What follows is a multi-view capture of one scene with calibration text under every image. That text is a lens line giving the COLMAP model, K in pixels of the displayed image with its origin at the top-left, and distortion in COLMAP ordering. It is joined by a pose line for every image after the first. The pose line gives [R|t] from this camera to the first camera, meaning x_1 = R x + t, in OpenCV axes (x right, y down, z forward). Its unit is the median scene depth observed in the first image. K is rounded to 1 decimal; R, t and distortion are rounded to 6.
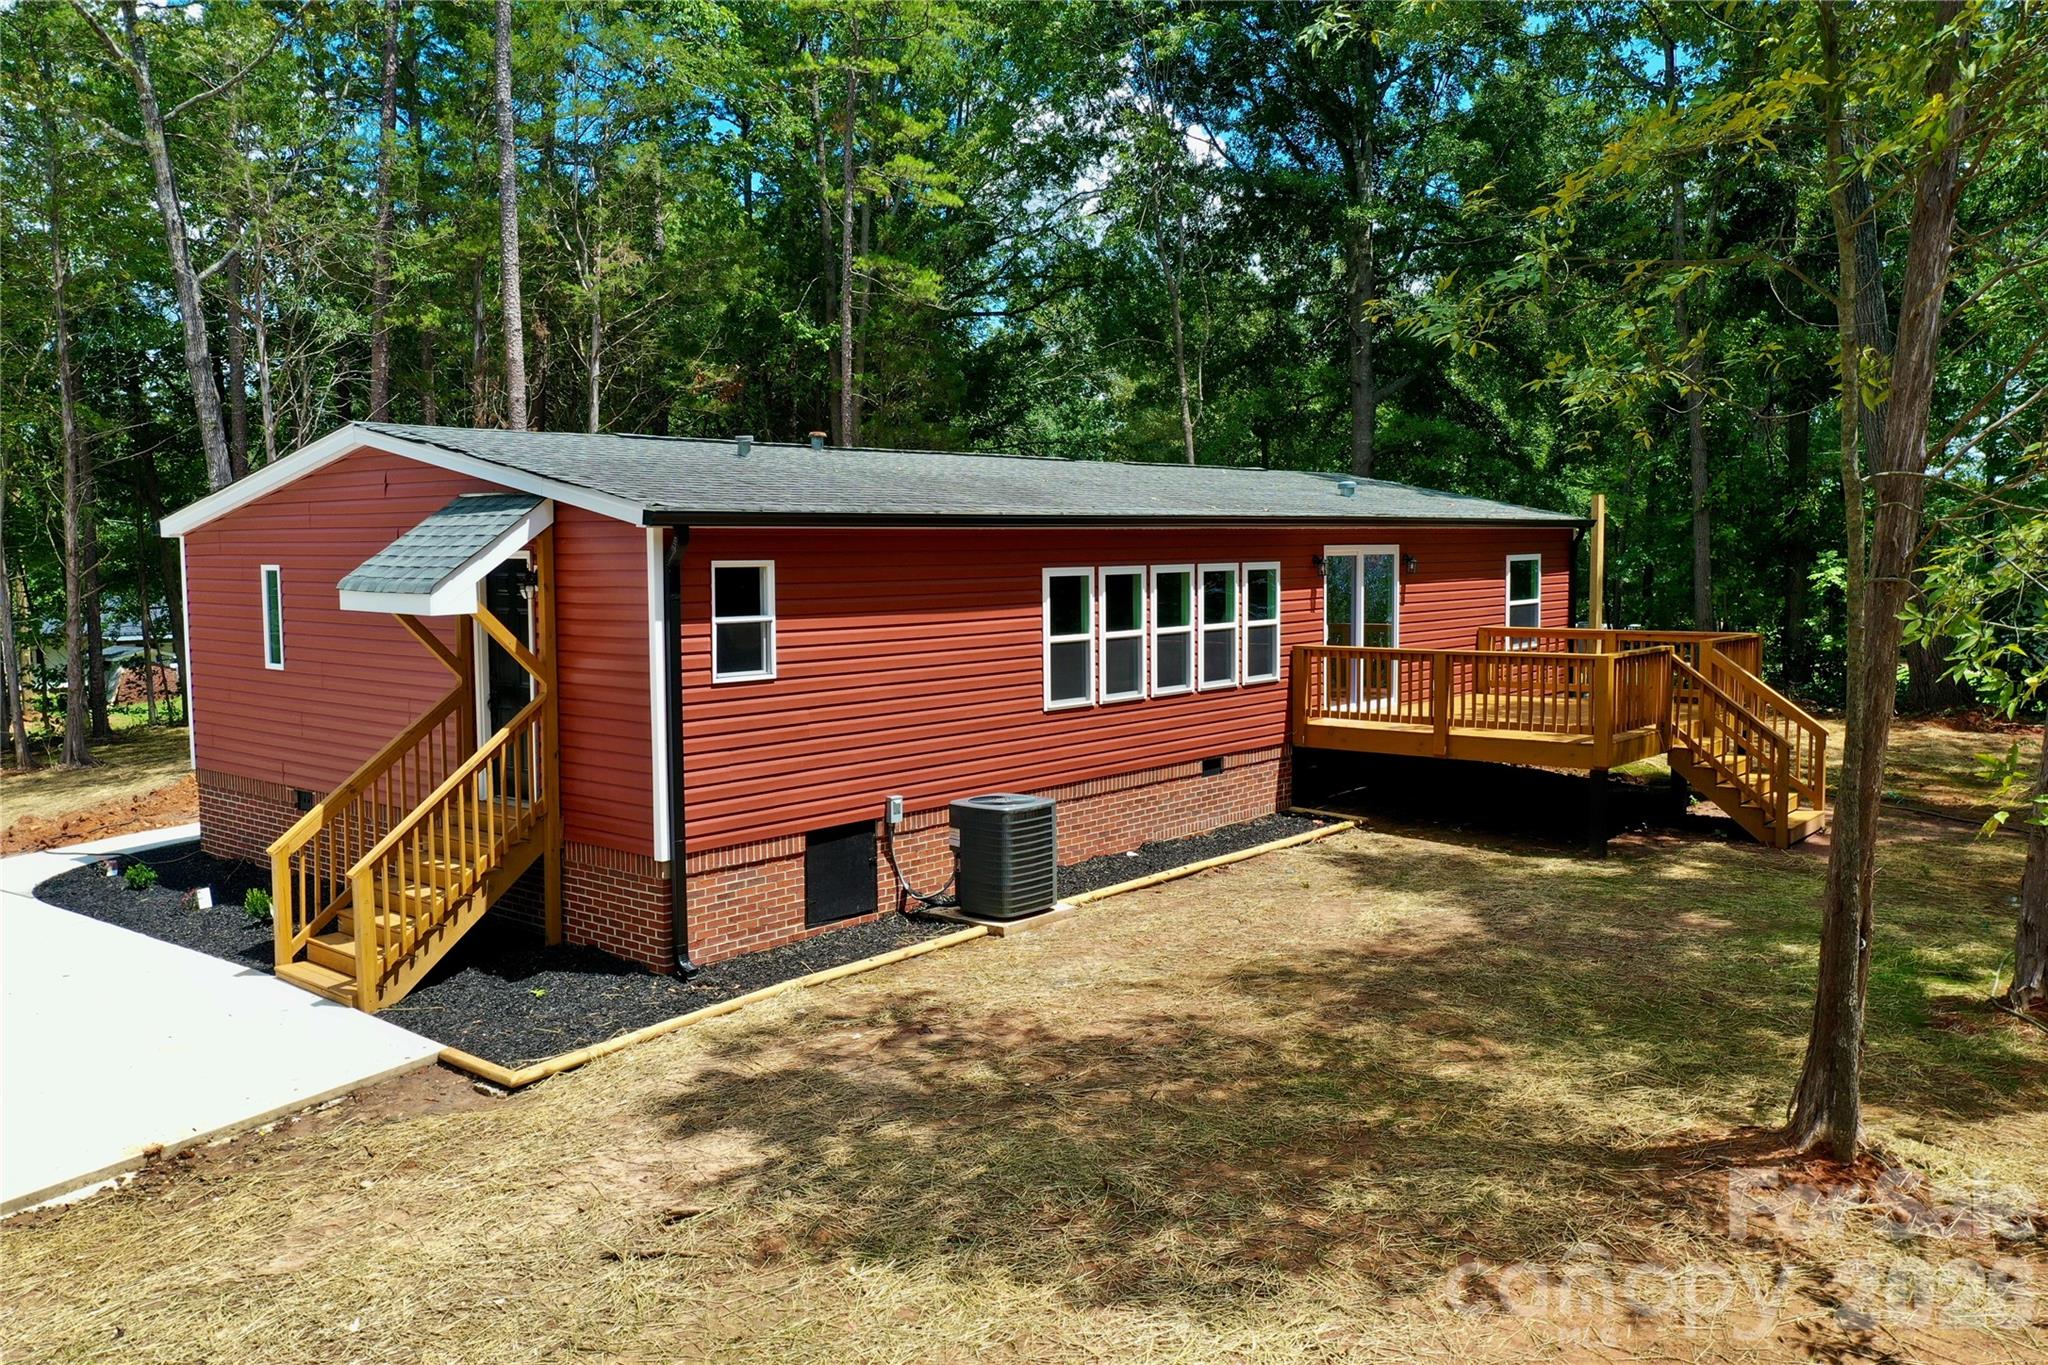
lens RADIAL K [[1617.3, 0, 1024.0], [0, 1617.3, 682.5], [0, 0, 1]] dist [0.003607, 0.002672]
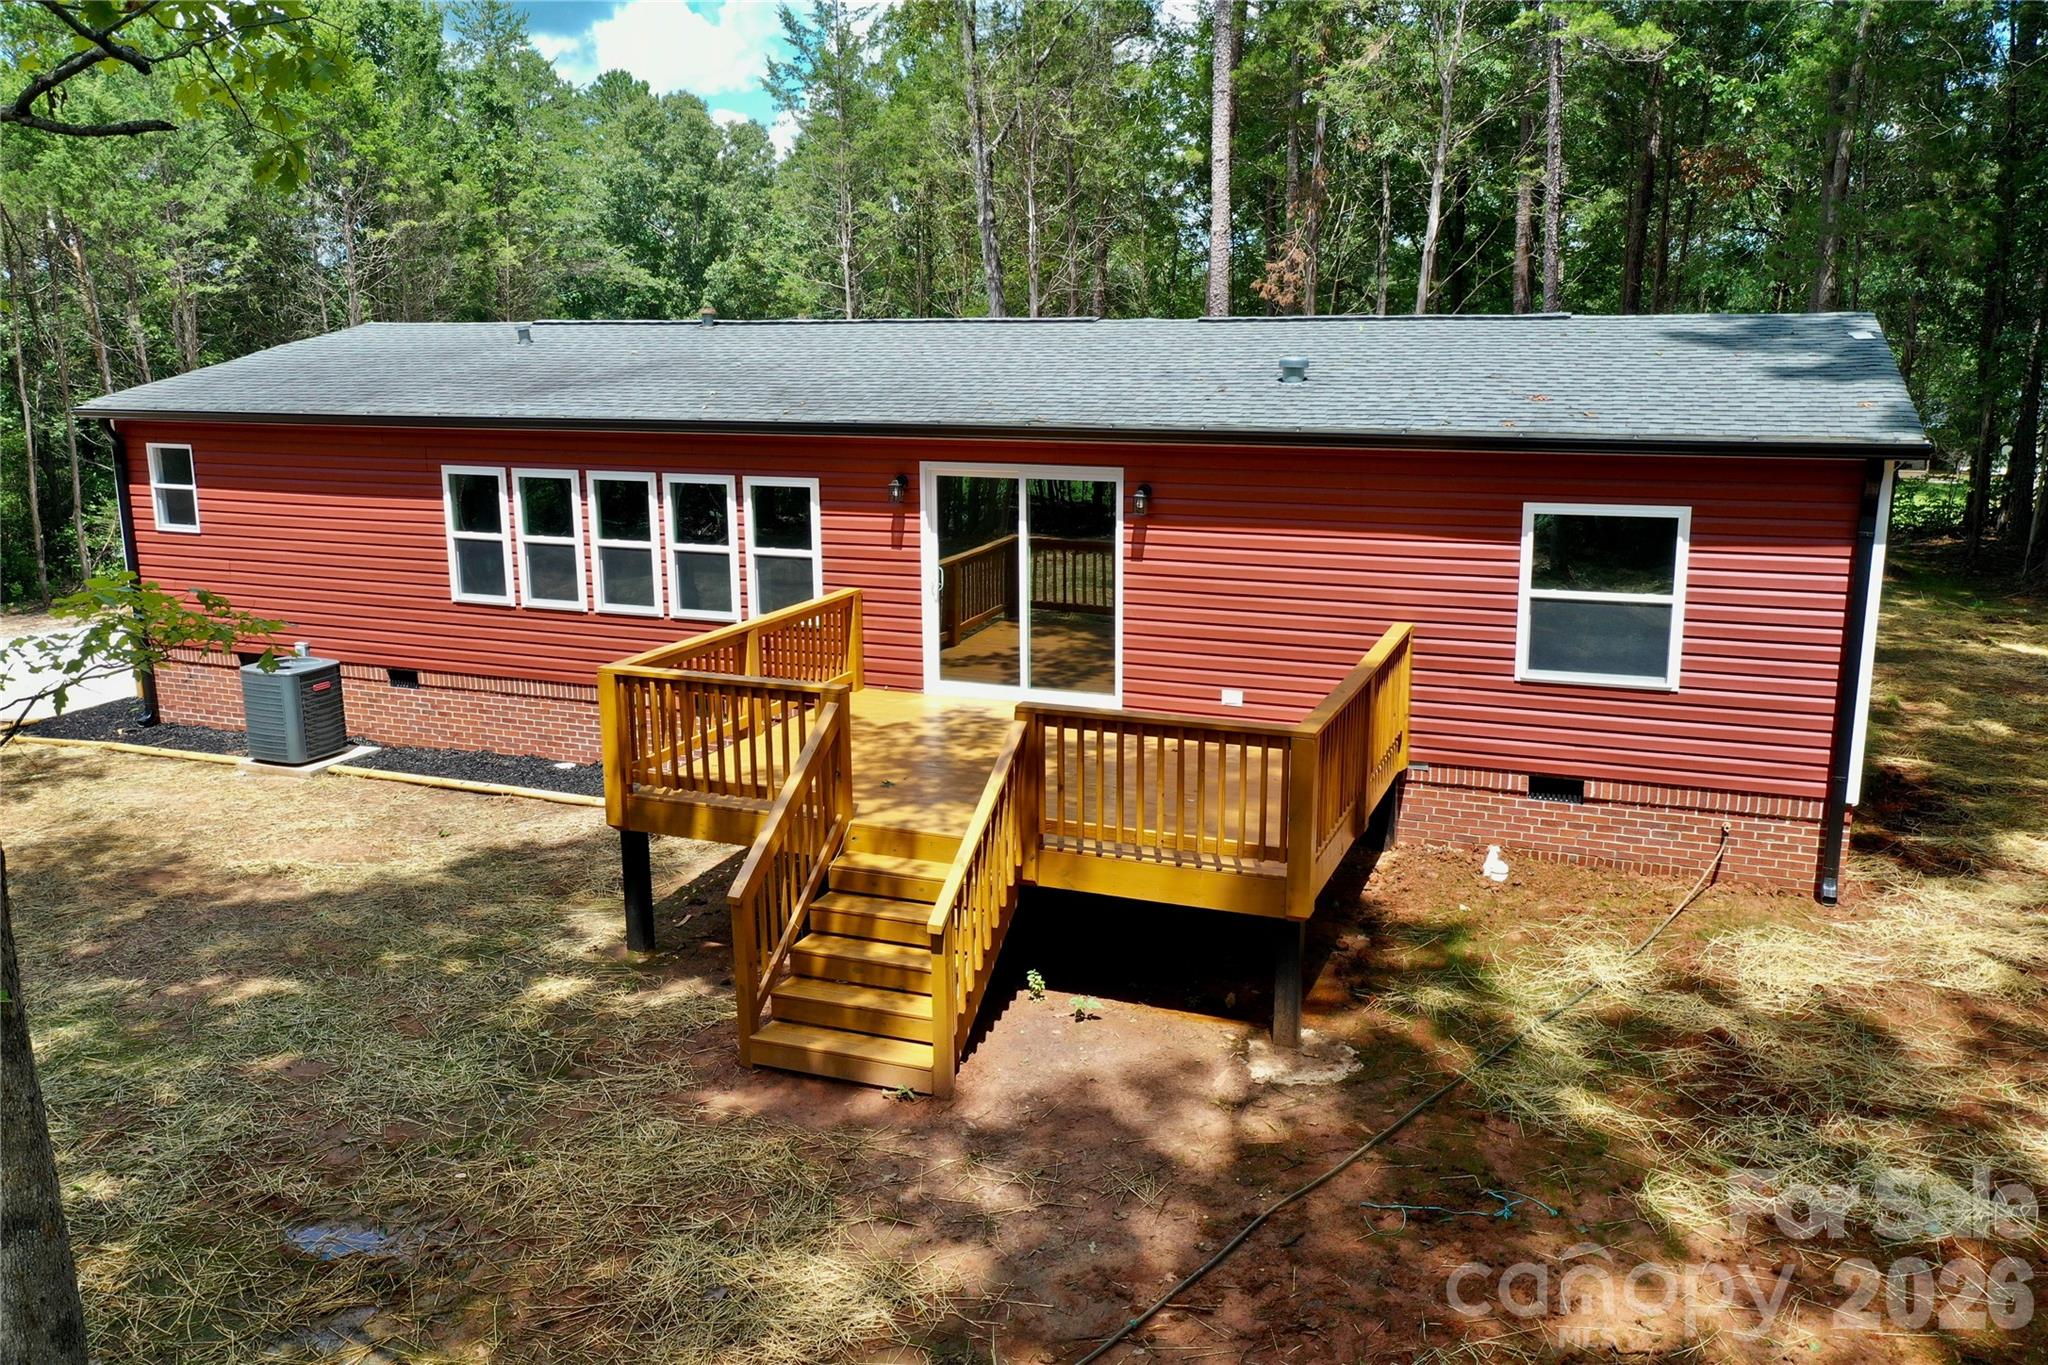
lens RADIAL K [[1617.3, 0, 1024.0], [0, 1617.3, 682.5], [0, 0, 1]] dist [0.003607, 0.002672]
pose [[0.317965, 0.213919, -0.923654, 1.067138], [-0.078845, 0.976805, 0.199086, -0.162211], [0.944818, 0.009523, 0.327456, 0.963368]]
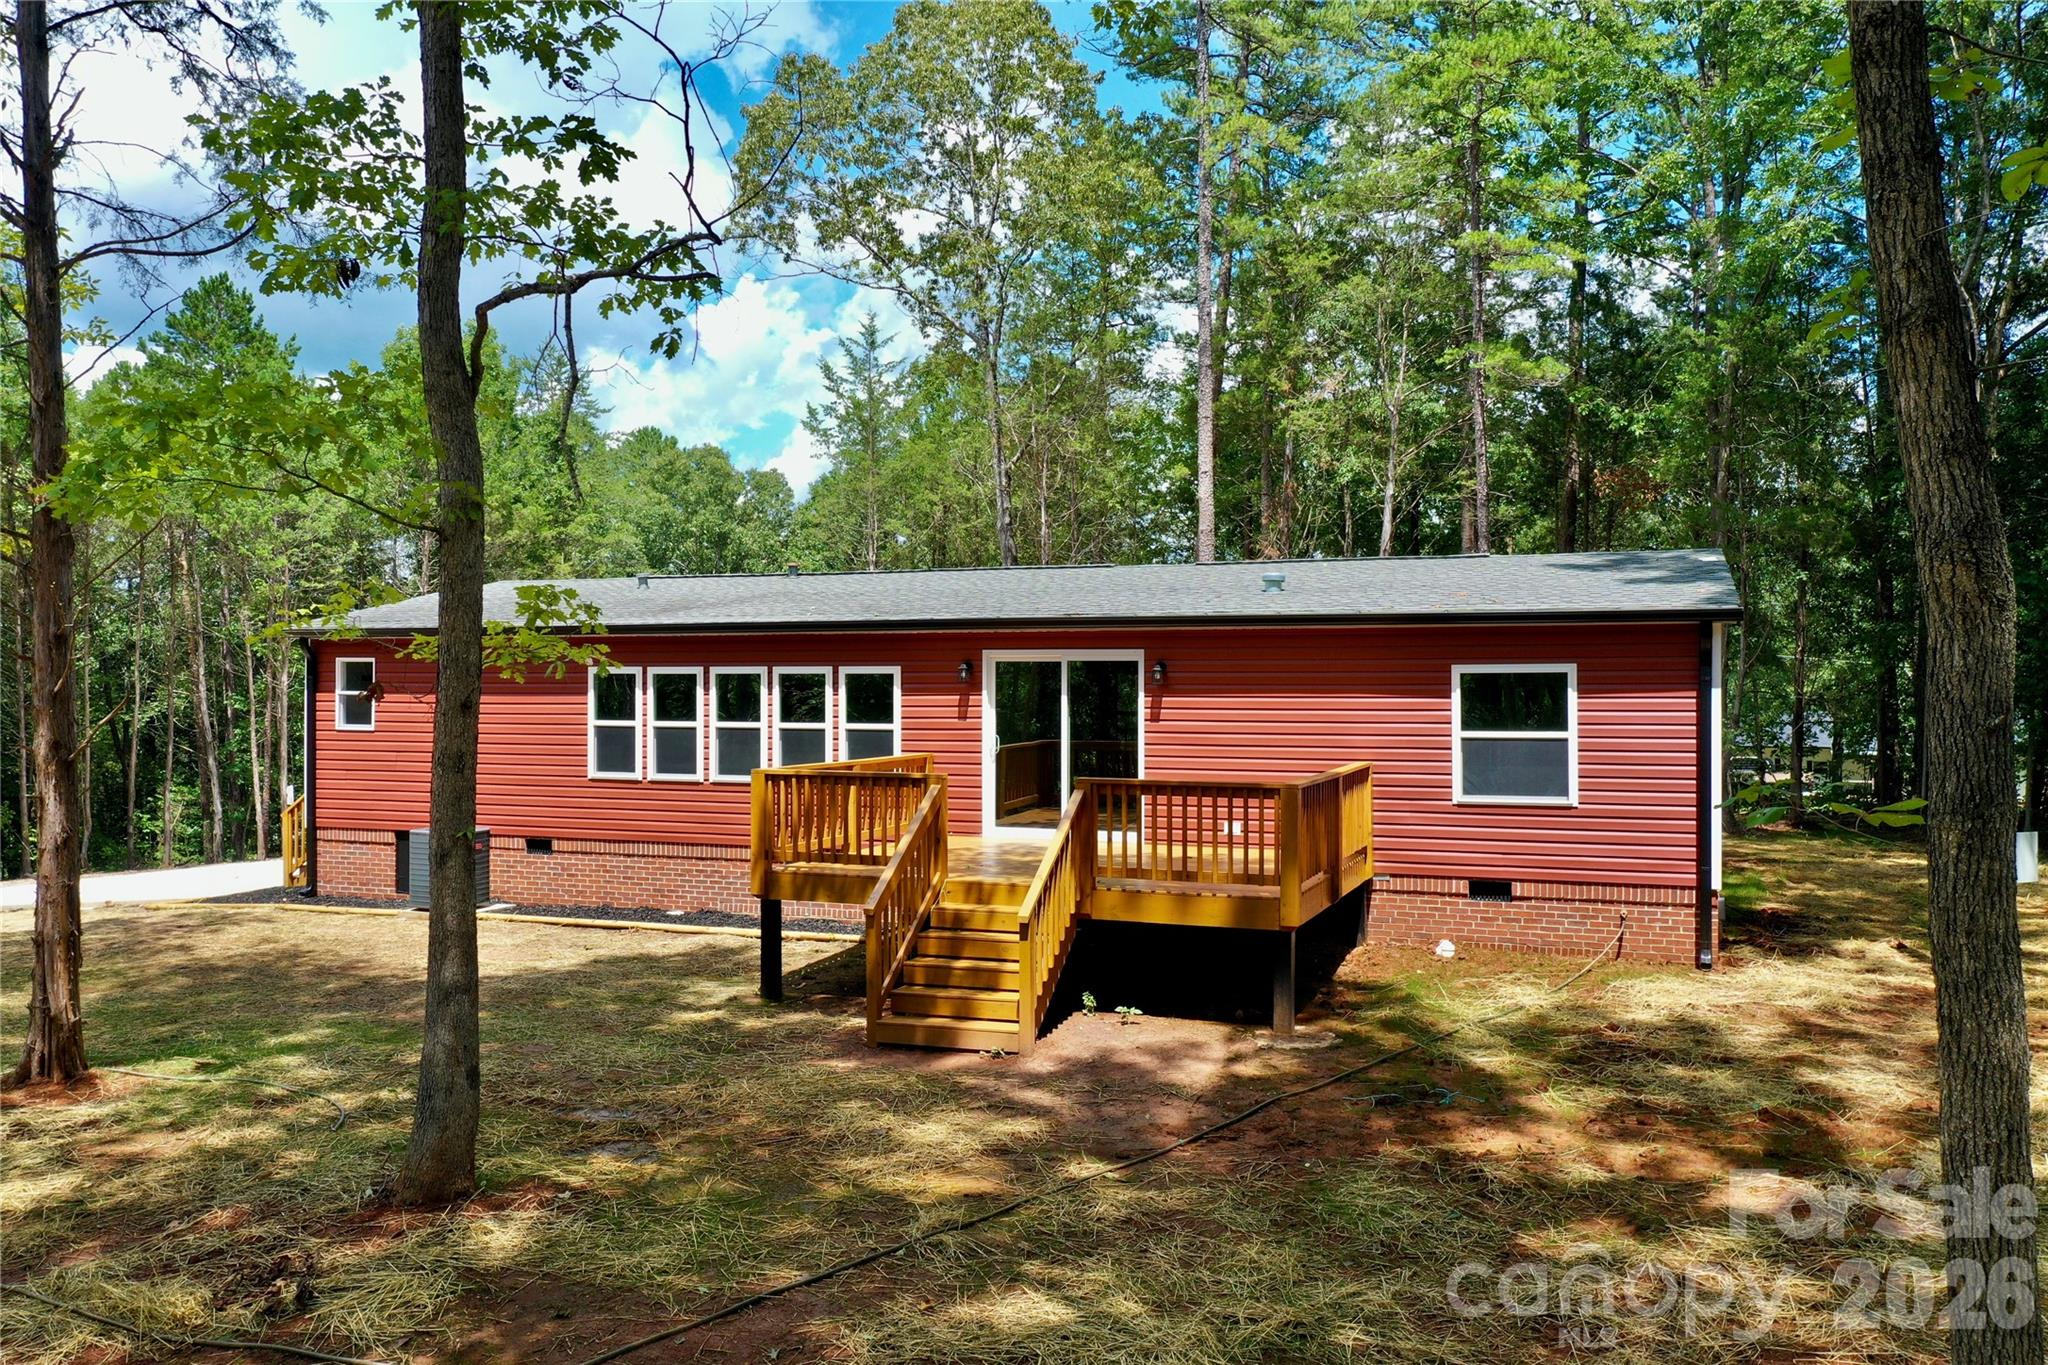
lens RADIAL K [[1617.3, 0, 1024.0], [0, 1617.3, 682.5], [0, 0, 1]] dist [0.003607, 0.002672]
pose [[0.328191, 0.012249, -0.944532, 1.276923], [-0.084814, 0.996259, -0.016550, -0.063113], [0.940796, 0.085542, 0.328003, 0.859100]]
